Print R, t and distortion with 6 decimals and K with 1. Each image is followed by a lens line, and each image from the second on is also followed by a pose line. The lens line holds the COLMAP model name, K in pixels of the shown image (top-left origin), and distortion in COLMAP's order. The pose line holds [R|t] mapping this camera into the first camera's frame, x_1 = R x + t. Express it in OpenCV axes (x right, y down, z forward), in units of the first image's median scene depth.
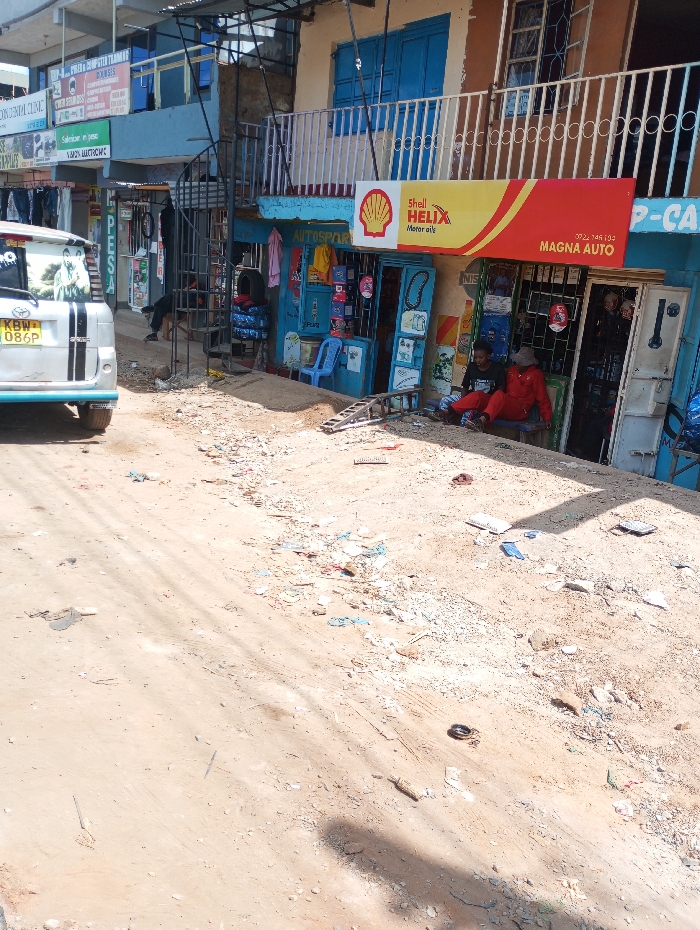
lens RADIAL K [[784.3, 0, 350.0], [0, 784.3, 465.0], [0, 0, 1]] dist [0.095836, -0.100033]
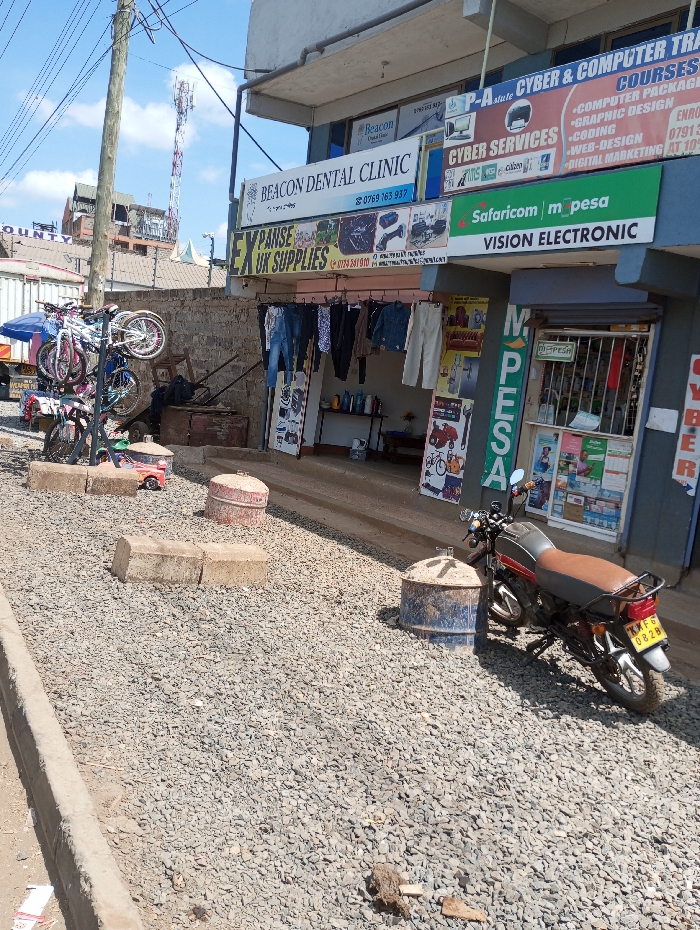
lens RADIAL K [[784.3, 0, 350.0], [0, 784.3, 465.0], [0, 0, 1]] dist [0.095836, -0.100033]
pose [[0.997864, 0.041082, -0.050781, -0.394730], [-0.047746, 0.989299, -0.137871, -0.160615], [0.044574, 0.140001, 0.989148, 0.480590]]
